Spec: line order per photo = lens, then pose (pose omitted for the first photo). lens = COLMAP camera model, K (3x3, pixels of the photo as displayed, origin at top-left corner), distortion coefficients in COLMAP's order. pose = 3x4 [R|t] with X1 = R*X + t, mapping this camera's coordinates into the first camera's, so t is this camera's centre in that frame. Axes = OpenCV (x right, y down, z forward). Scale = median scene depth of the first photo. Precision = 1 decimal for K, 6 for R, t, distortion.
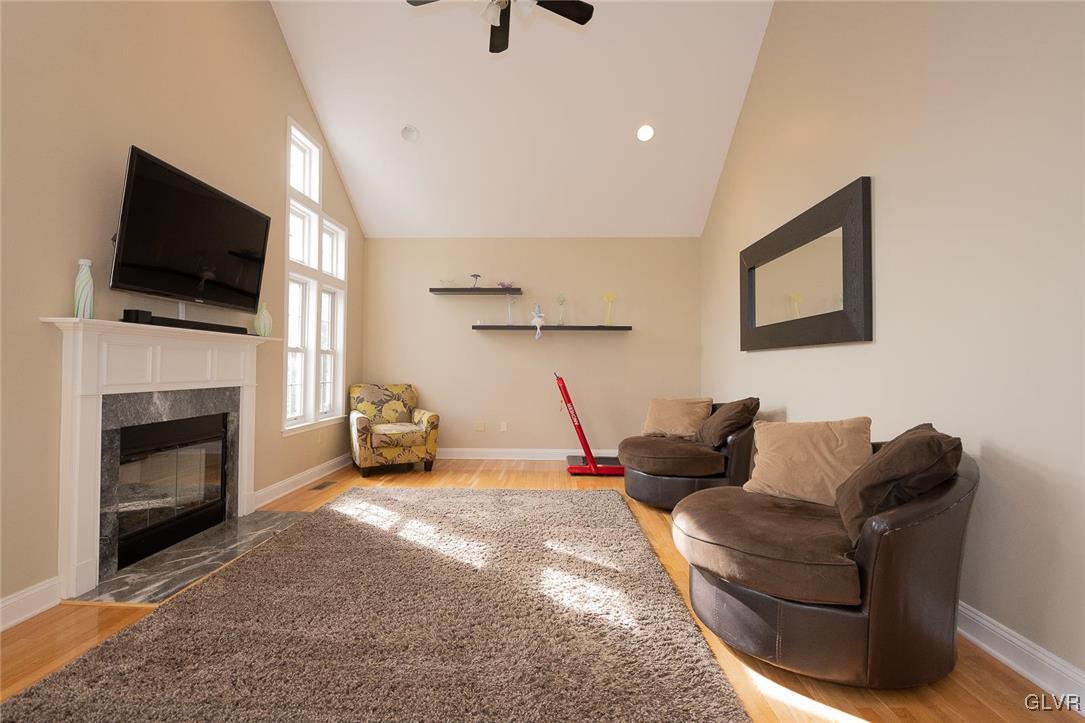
lens RADIAL K [[533.2, 0, 542.7], [0, 533.2, 358.6], [0, 0, 1]] dist [0.001033, 0.000099]
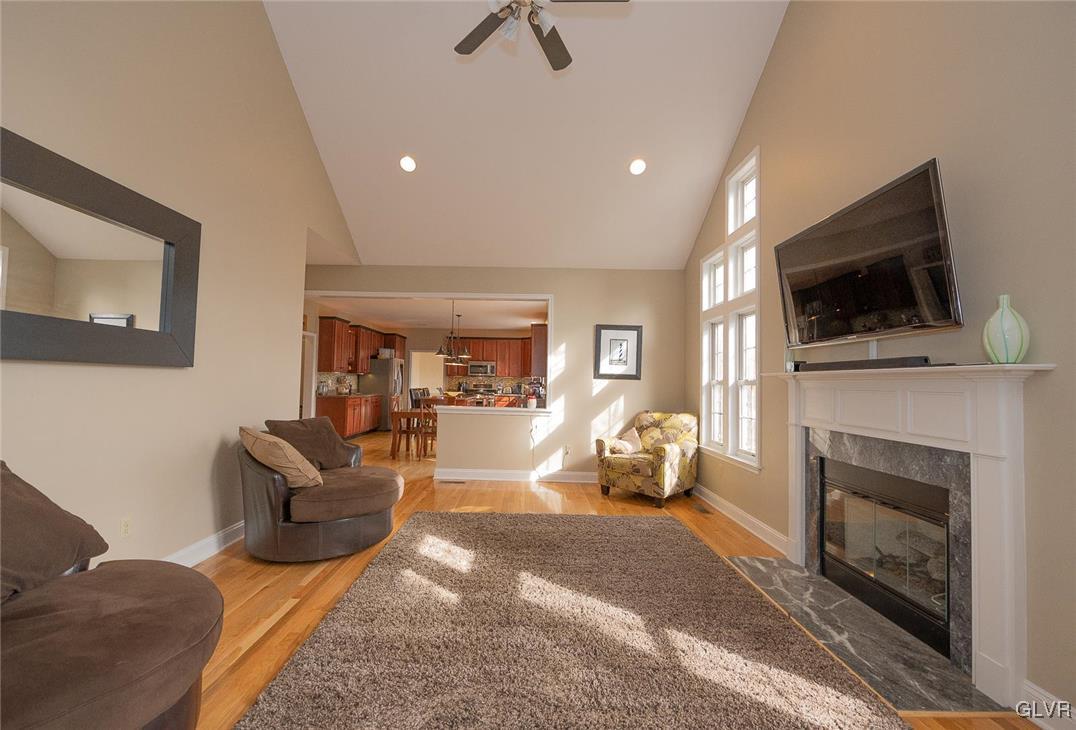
lens RADIAL K [[447.5, 0, 537.2], [0, 447.5, 365.0], [0, 0, 1]] dist [0.000024, 0.000006]
pose [[-0.998512, -0.034200, -0.042470, -0.082683], [-0.031757, 0.997873, -0.056933, -0.001557], [0.044326, -0.055499, -0.997474, 1.808416]]
